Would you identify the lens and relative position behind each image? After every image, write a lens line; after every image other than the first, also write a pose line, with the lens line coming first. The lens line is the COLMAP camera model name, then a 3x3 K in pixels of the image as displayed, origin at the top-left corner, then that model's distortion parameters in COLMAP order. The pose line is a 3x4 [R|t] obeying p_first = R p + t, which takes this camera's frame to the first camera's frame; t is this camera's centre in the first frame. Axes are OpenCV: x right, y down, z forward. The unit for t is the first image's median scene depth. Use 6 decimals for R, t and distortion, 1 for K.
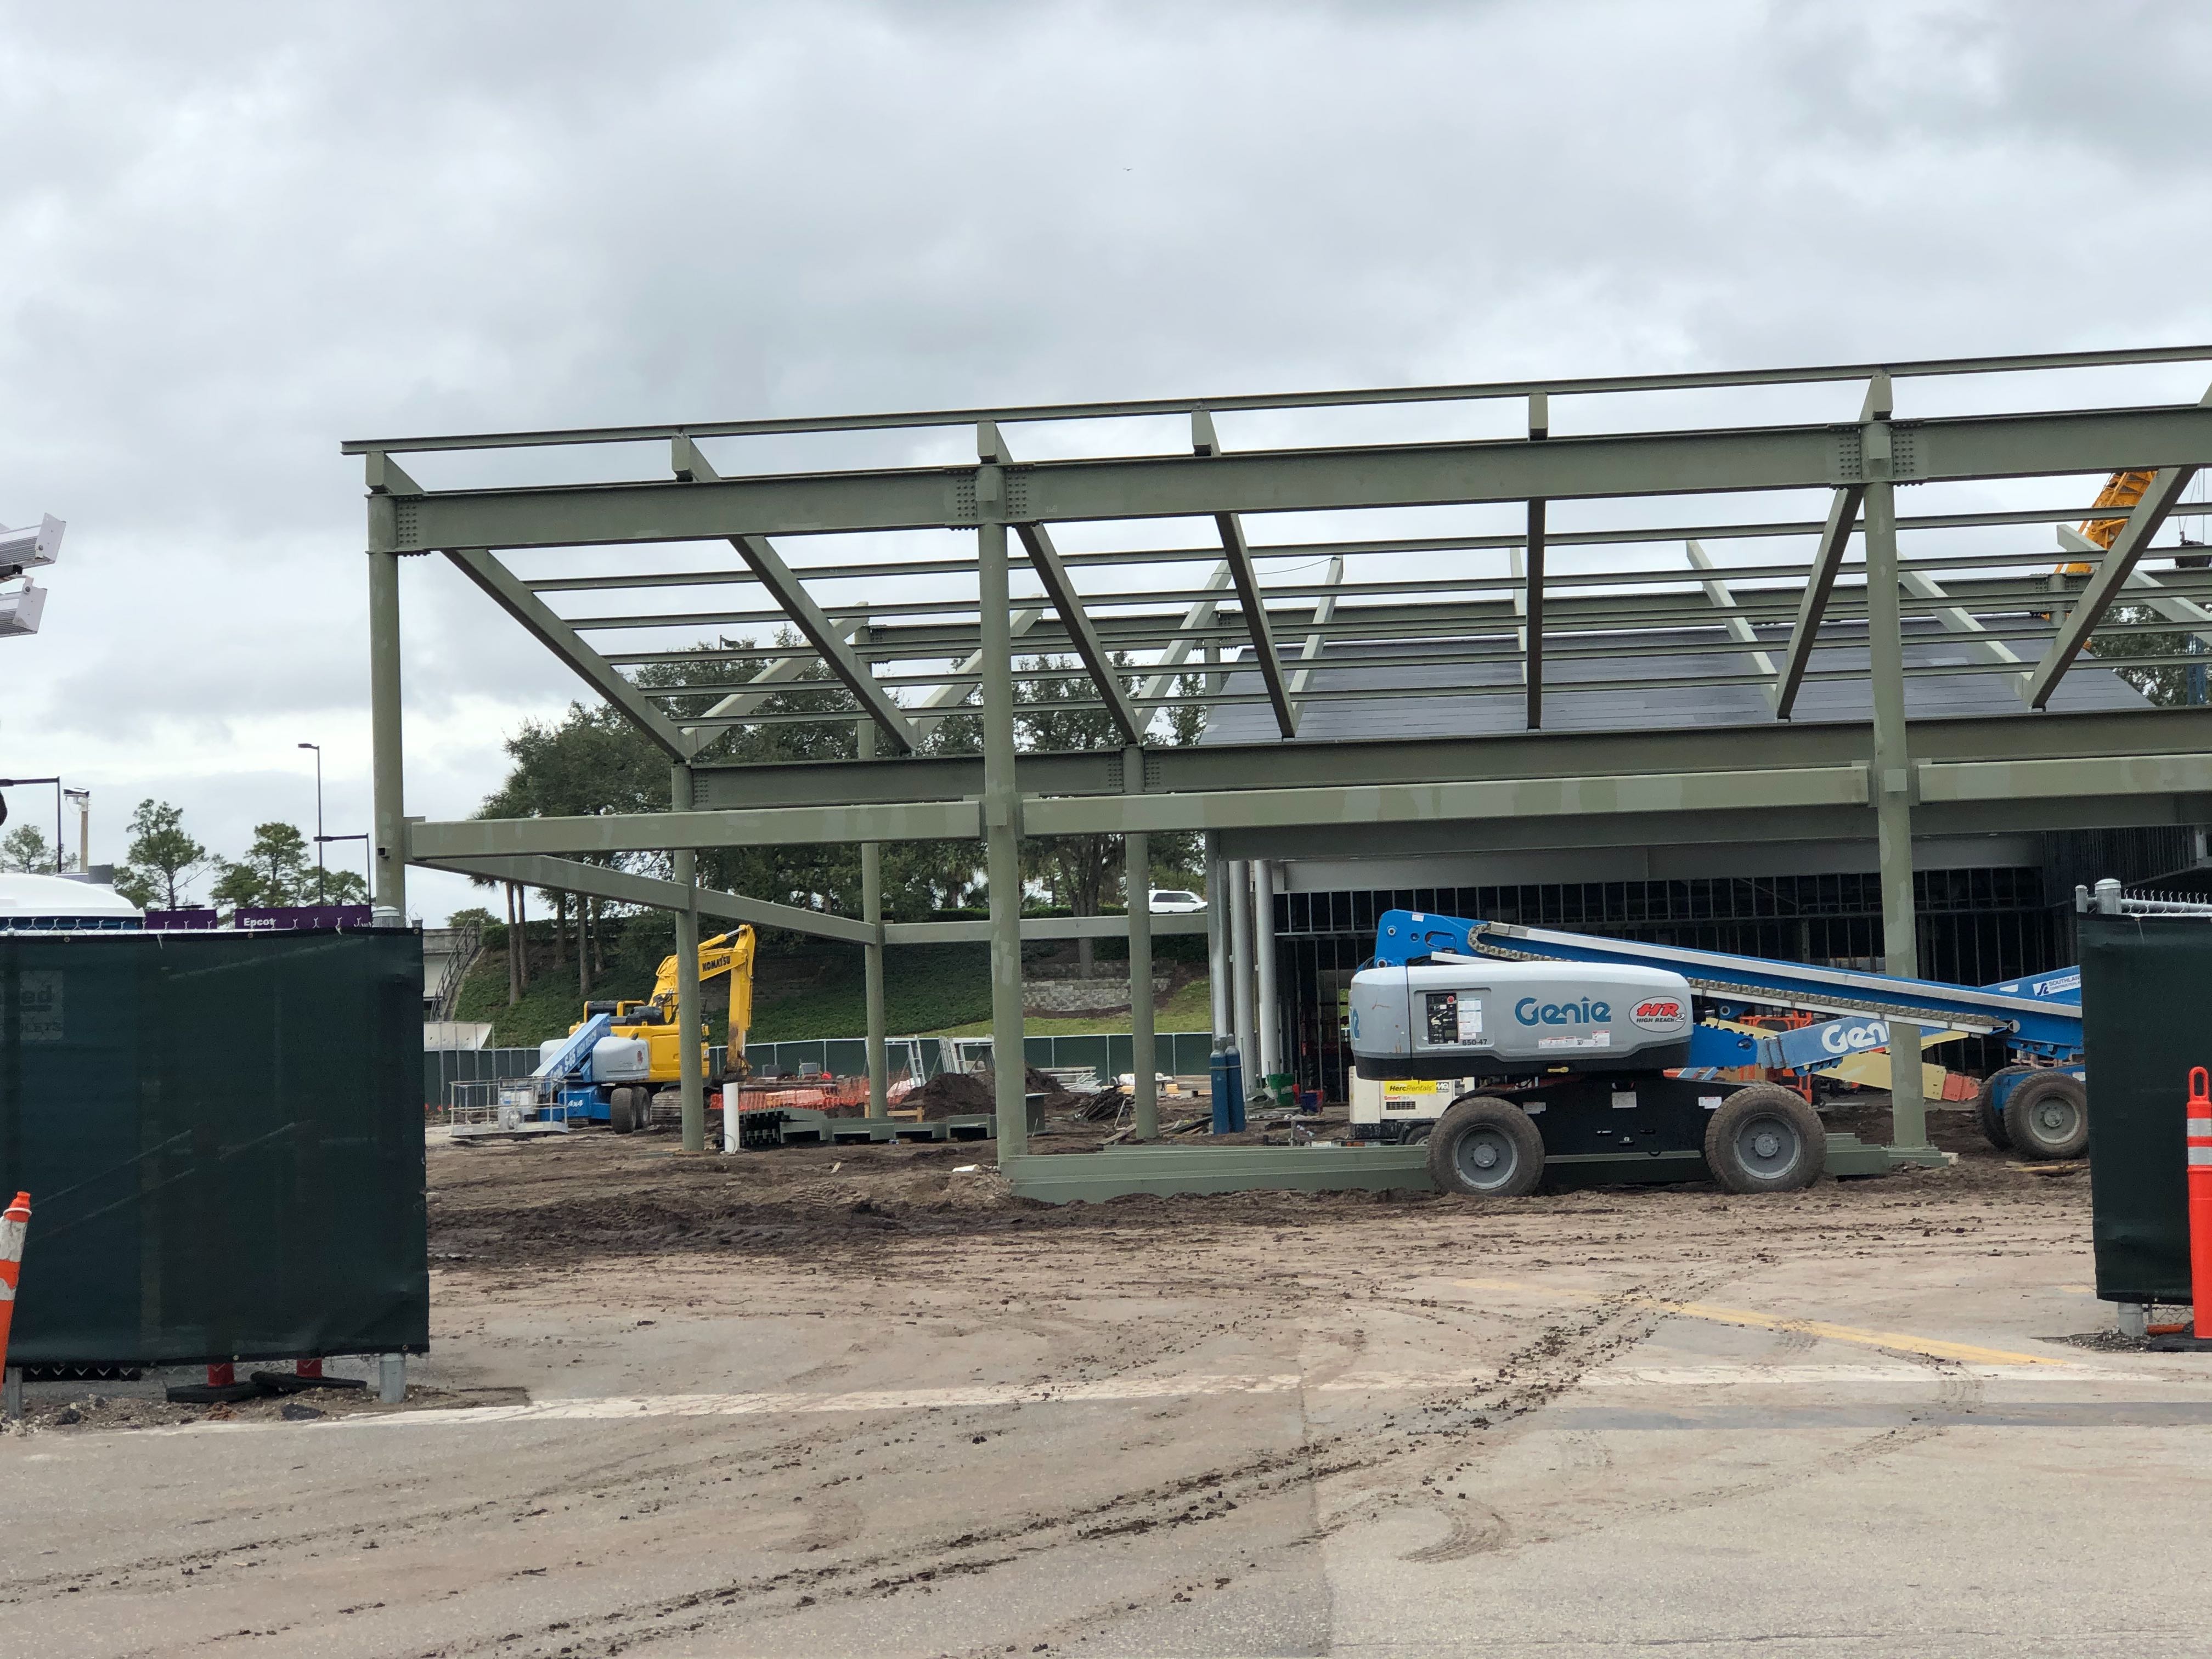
lens RADIAL K [[3671.7, 0, 977.2], [0, 3671.7, 843.1], [0, 0, 1]] dist [-0.071854, 0.000000]
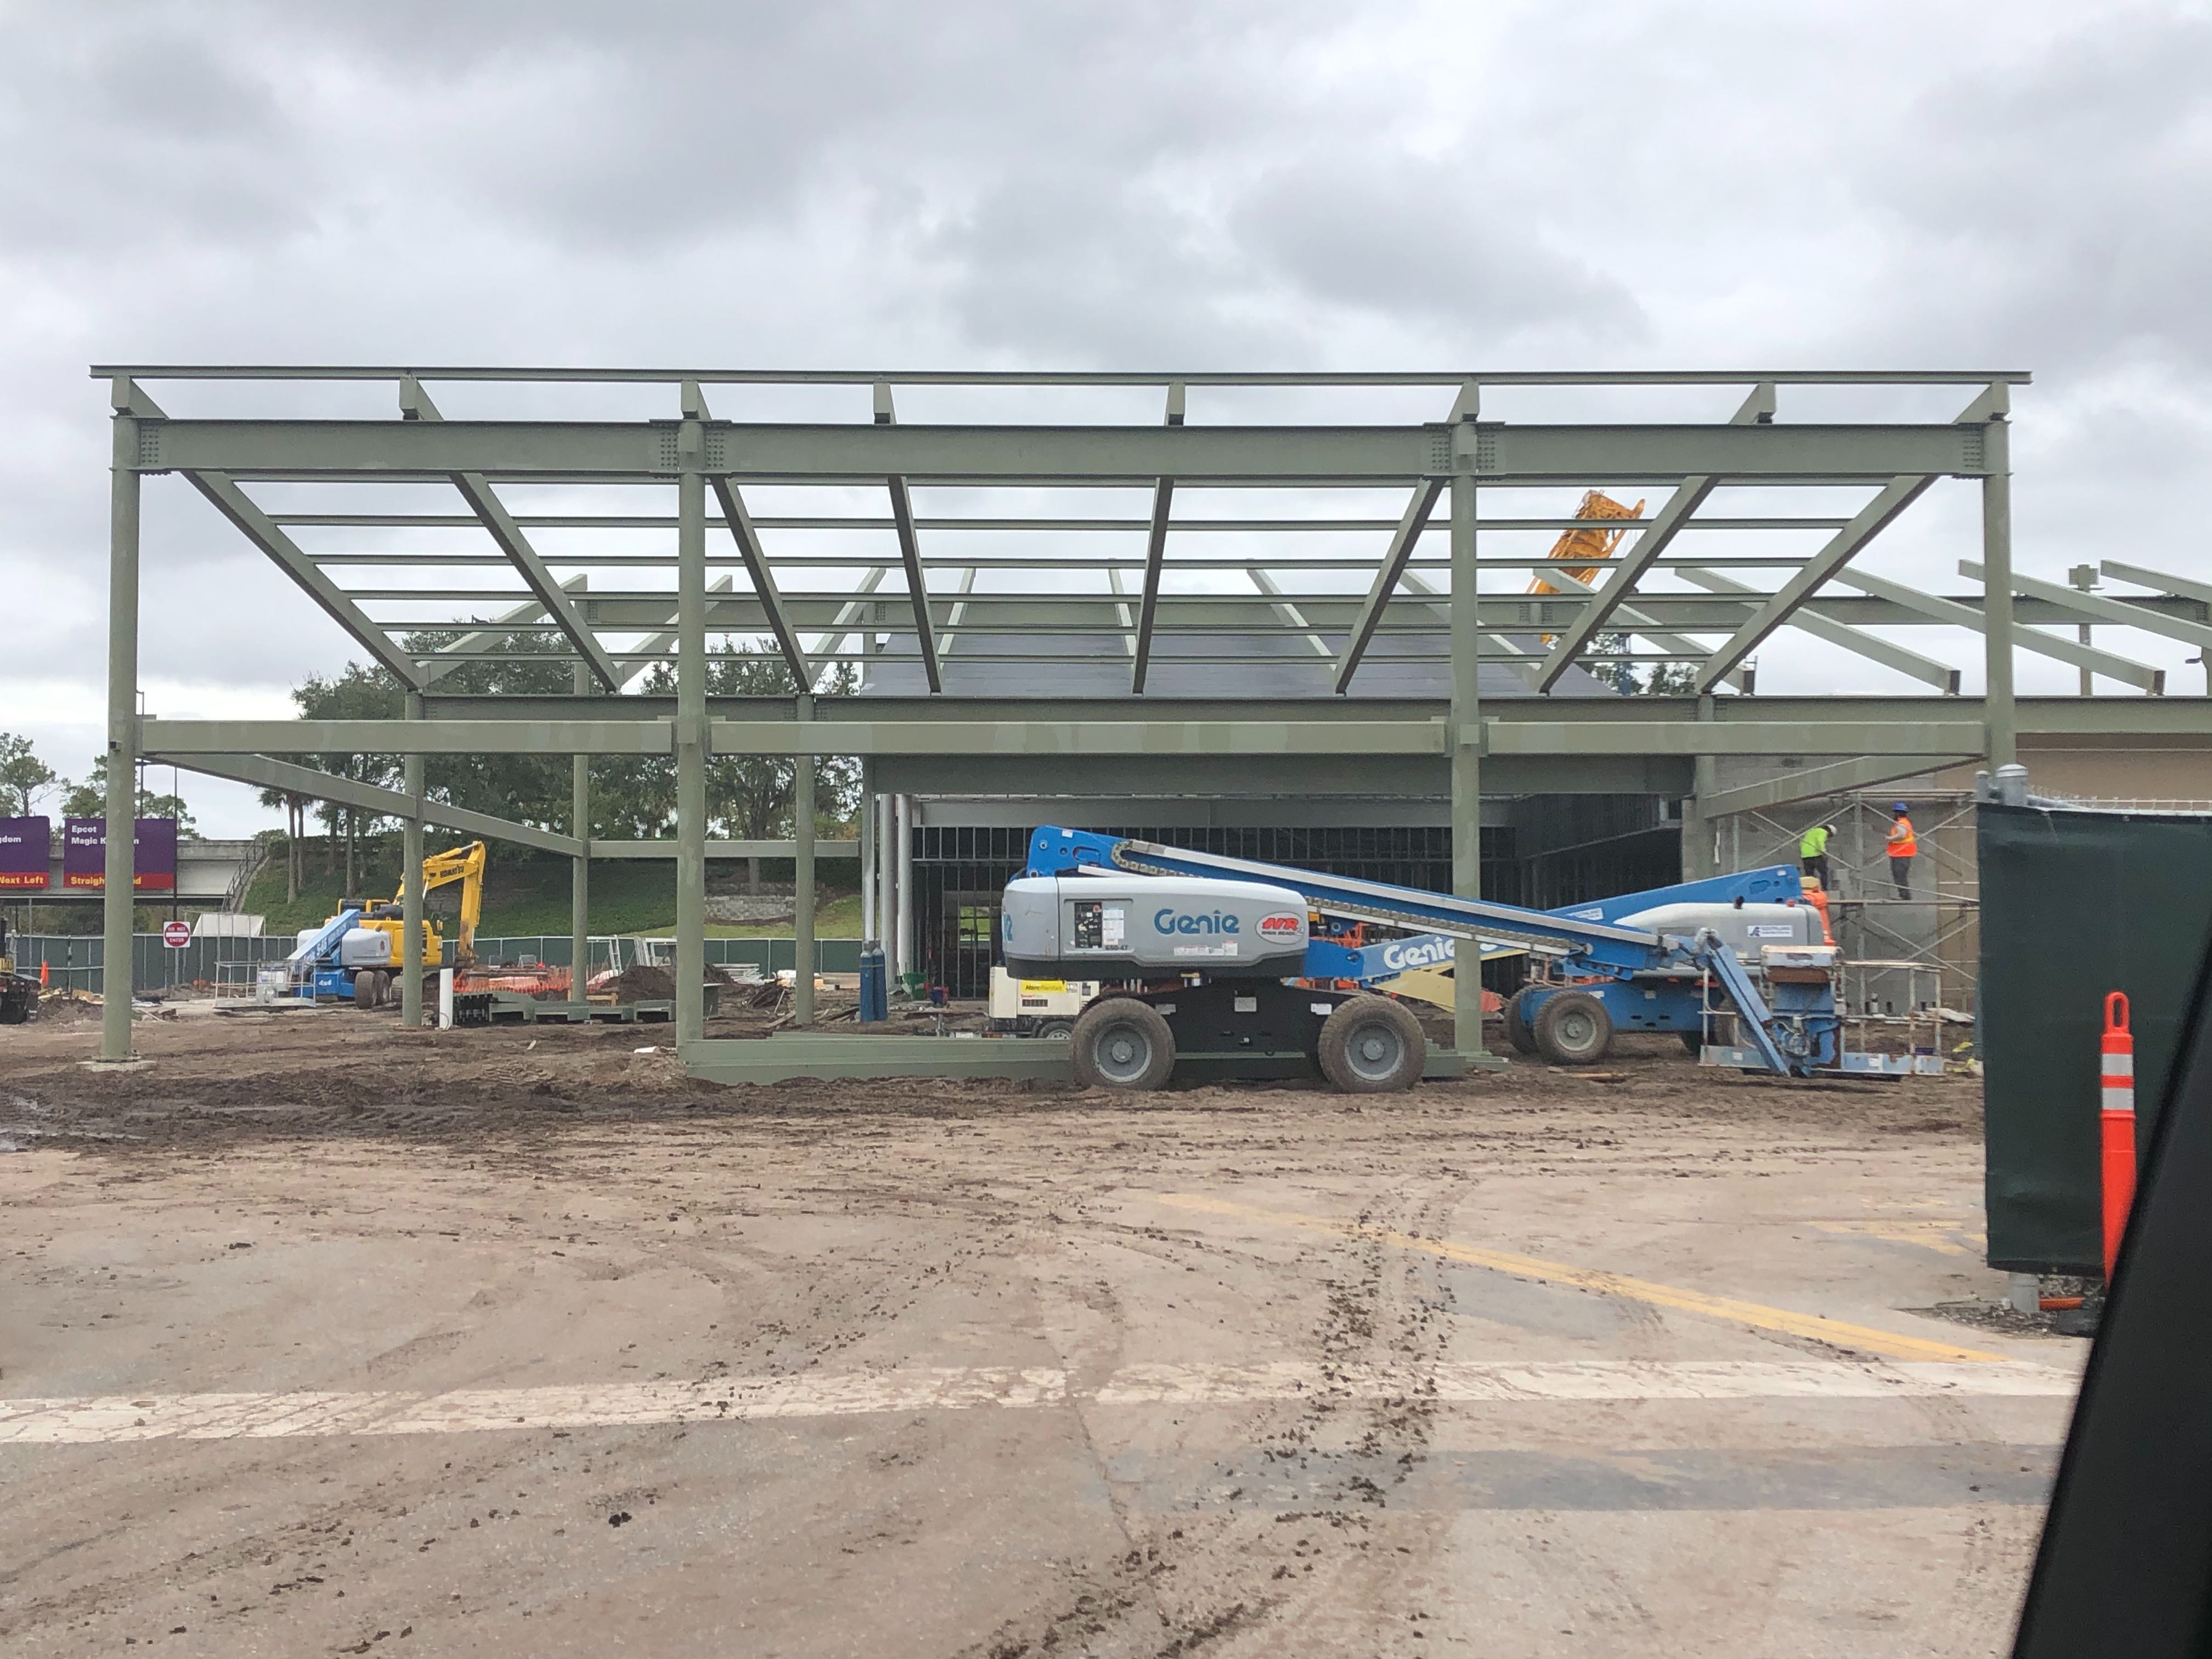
lens RADIAL K [[2587.0, 0, 1011.4], [0, 2587.0, 794.3], [0, 0, 1]] dist [0.022124, 0.000000]
pose [[0.990945, 0.036284, 0.129276, 0.002077], [-0.035452, 0.999333, -0.008729, 0.013950], [-0.129507, 0.004067, 0.991570, 0.204005]]
